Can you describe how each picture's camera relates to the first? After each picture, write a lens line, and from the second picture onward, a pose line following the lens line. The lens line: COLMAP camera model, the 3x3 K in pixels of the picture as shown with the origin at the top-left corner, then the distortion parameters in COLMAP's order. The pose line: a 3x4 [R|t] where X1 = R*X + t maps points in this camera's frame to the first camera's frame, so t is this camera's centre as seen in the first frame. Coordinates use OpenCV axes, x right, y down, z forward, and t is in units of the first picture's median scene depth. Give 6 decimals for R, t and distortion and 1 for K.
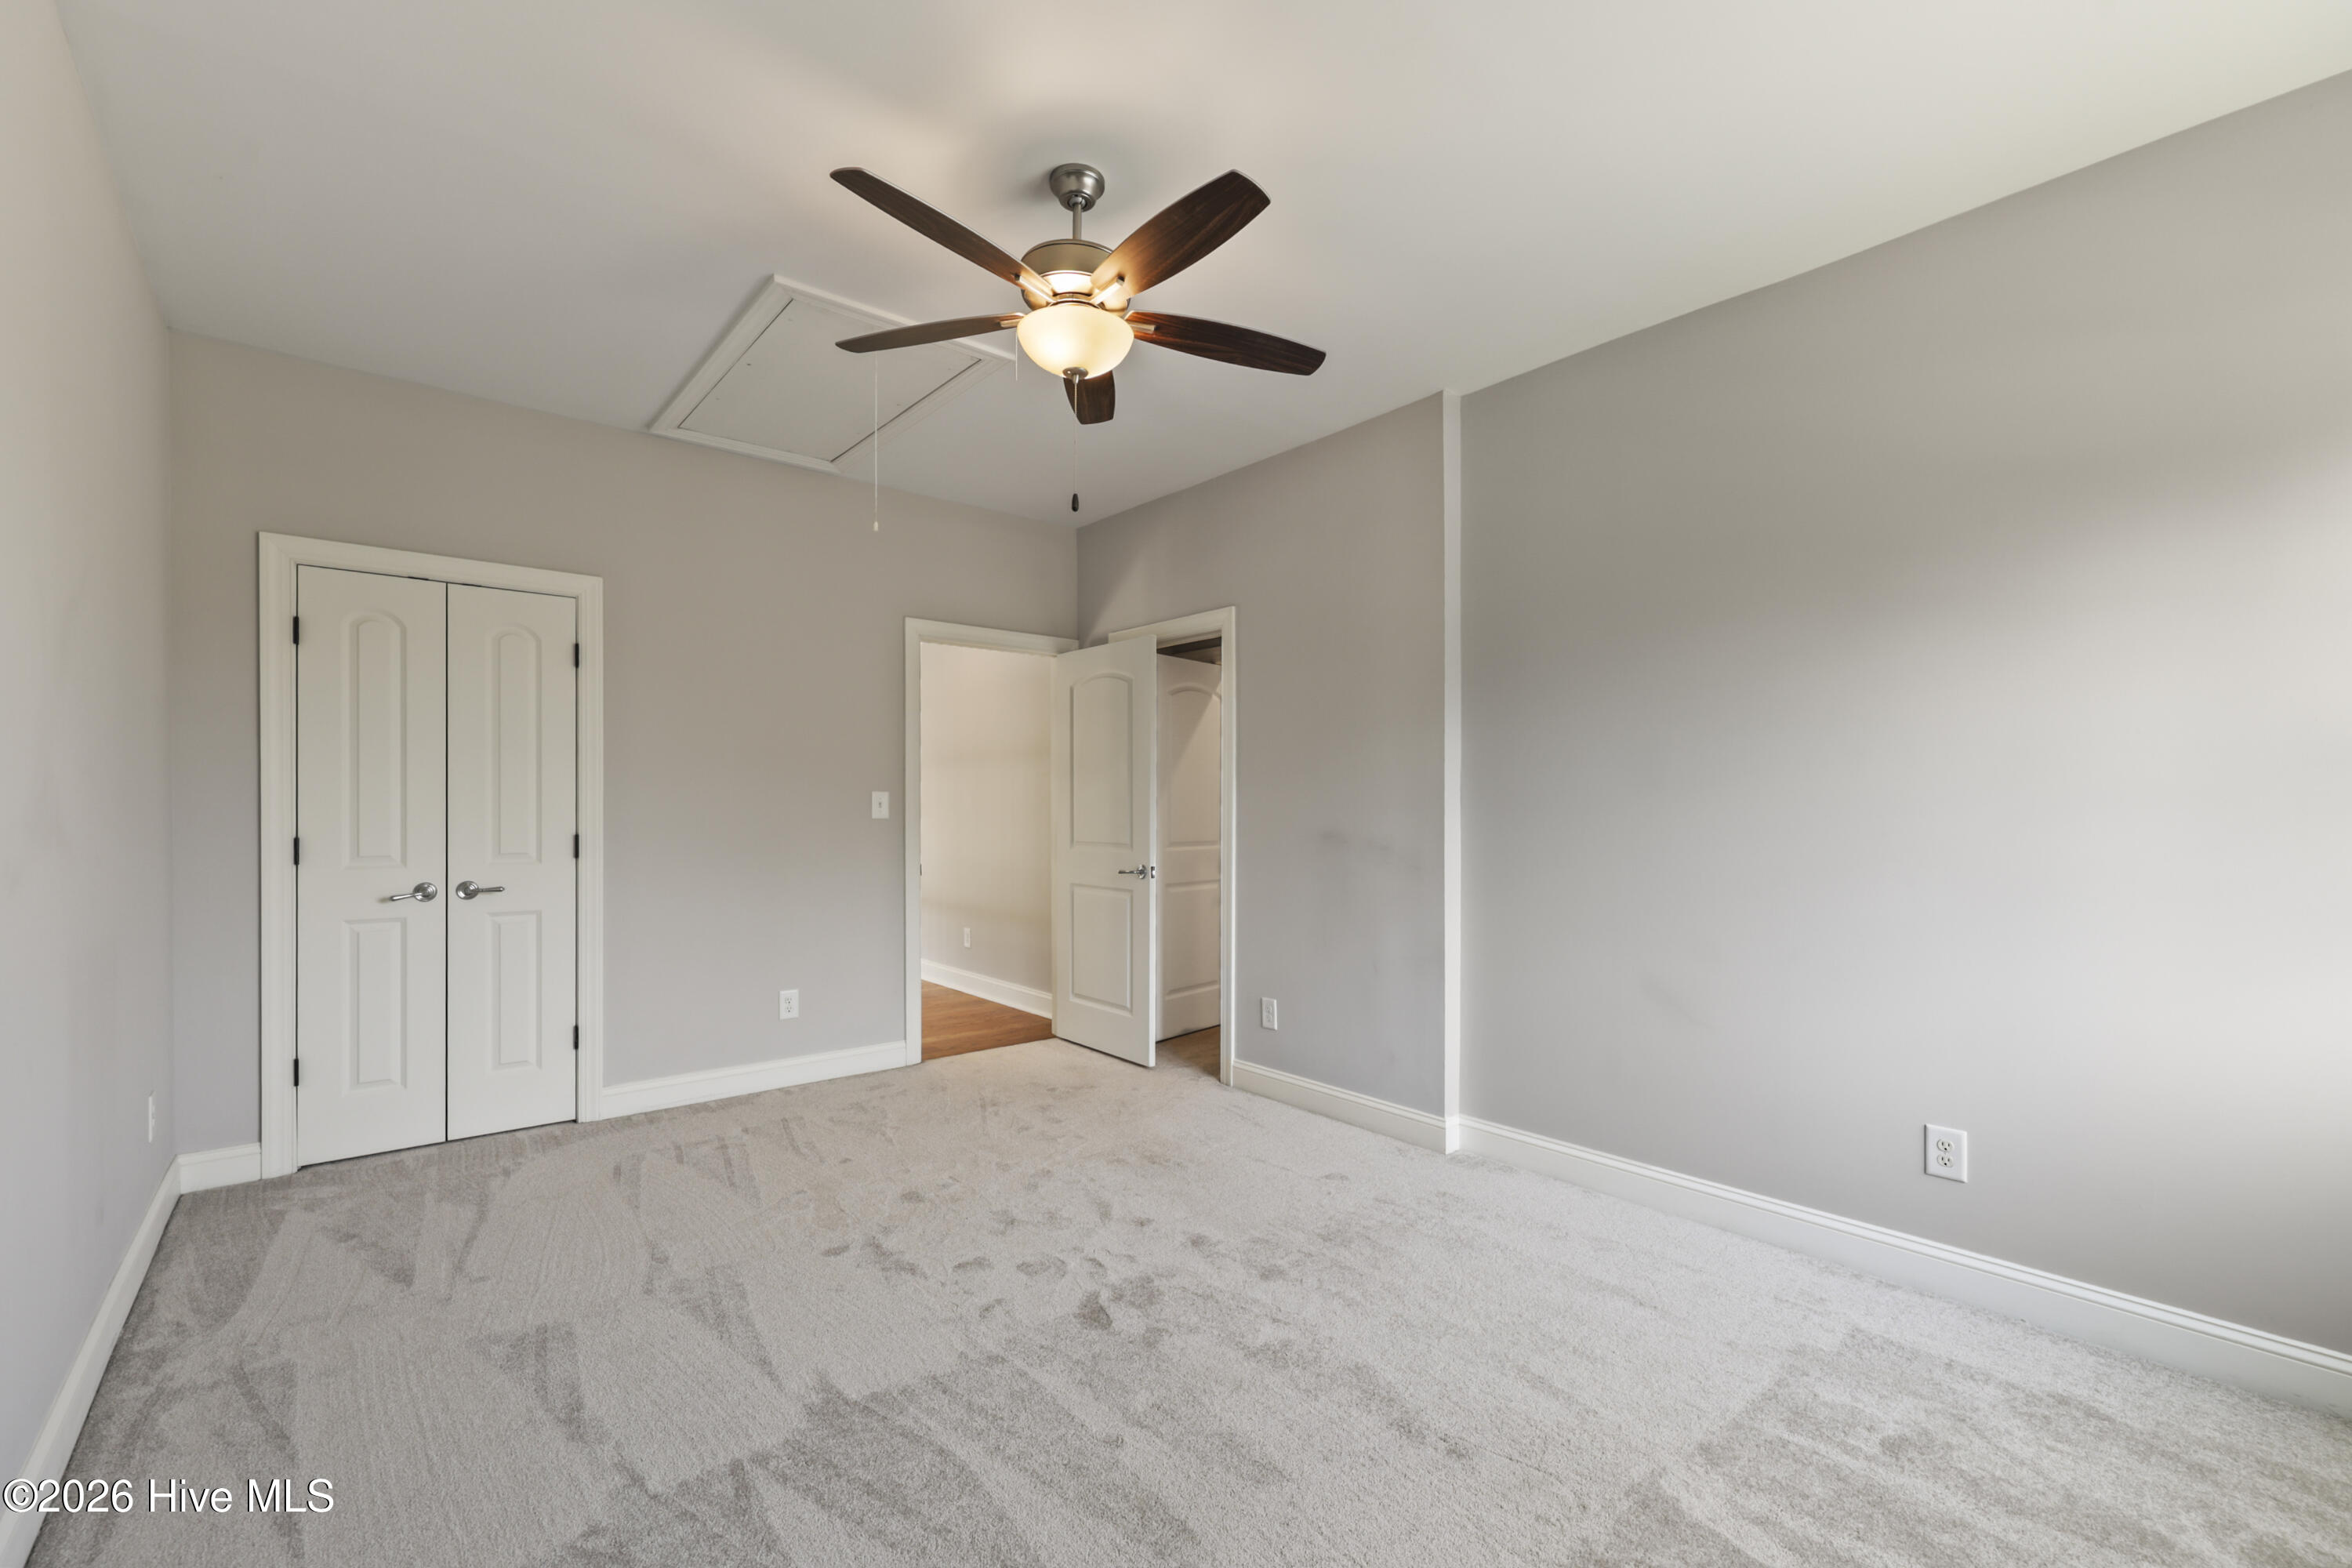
lens RADIAL K [[972.3, 0, 1182.3], [0, 972.3, 786.5], [0, 0, 1]] dist [0.001736, -0.000134]
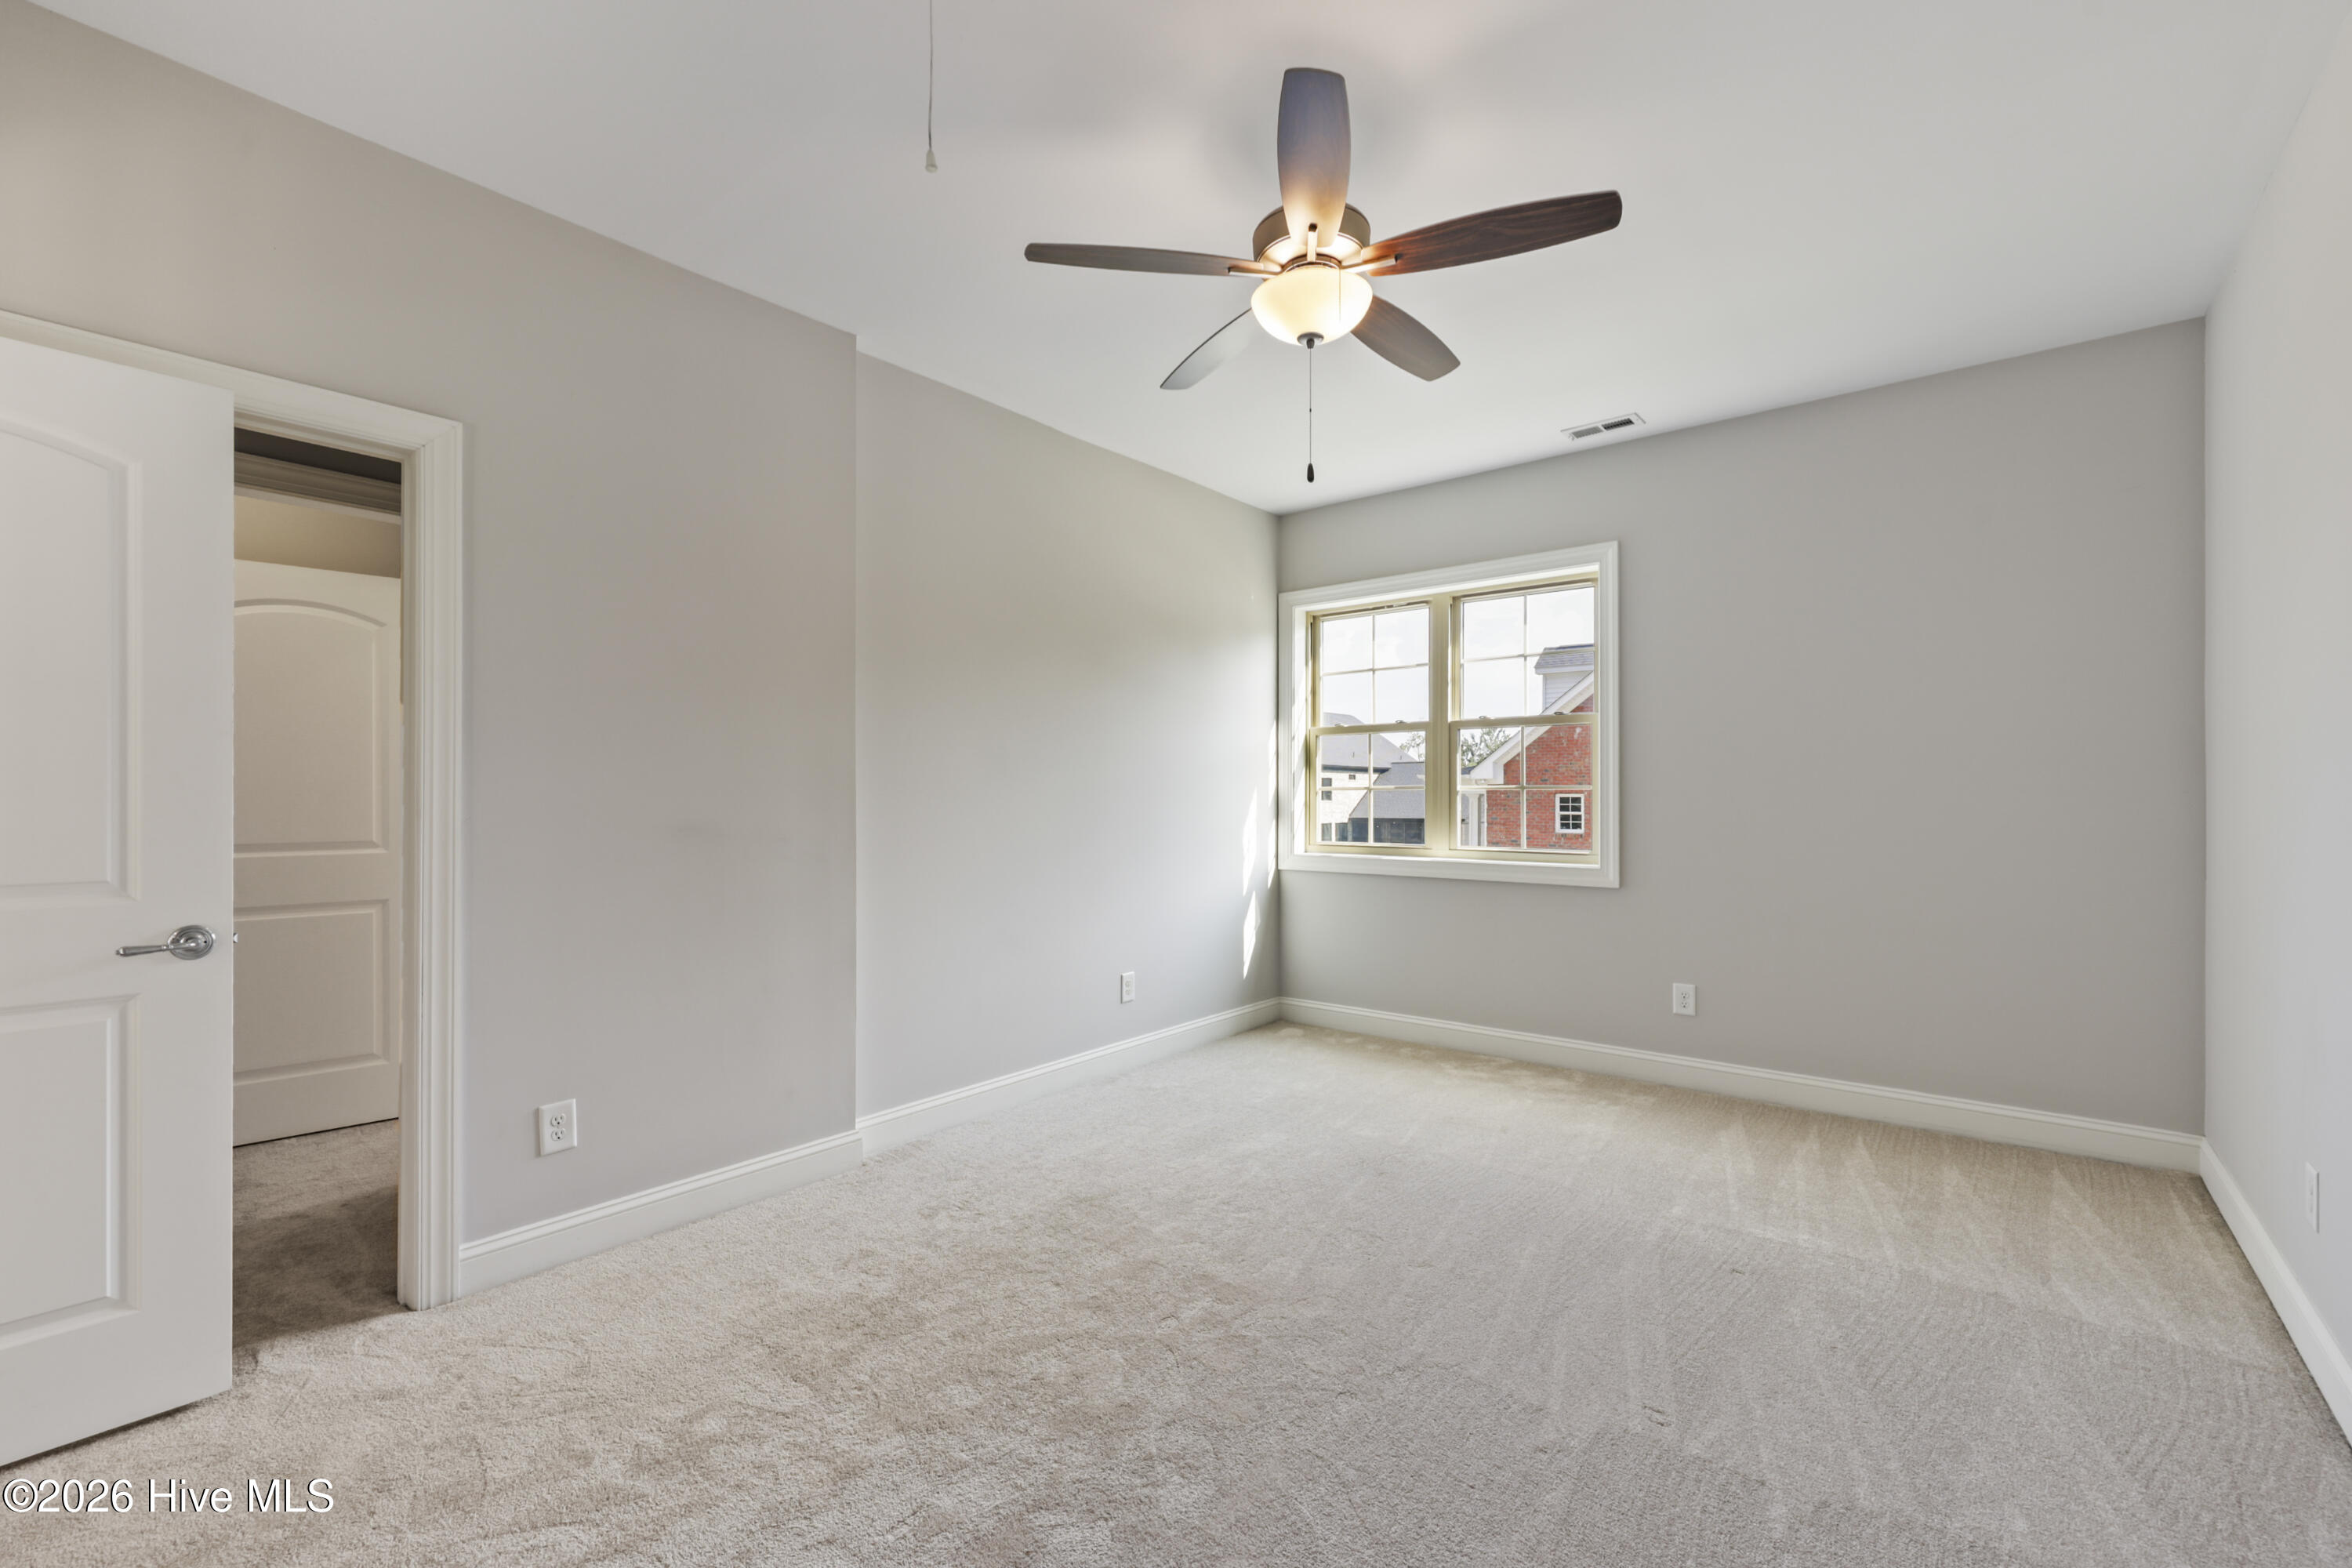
lens RADIAL K [[972.3, 0, 1182.4], [0, 972.3, 797.4], [0, 0, 1]] dist [0.001736, -0.000134]
pose [[-0.162914, 0.011332, 0.986575, -0.532849], [-0.000339, 0.999933, -0.011541, 0.027043], [-0.986640, -0.002214, -0.162900, 0.641234]]
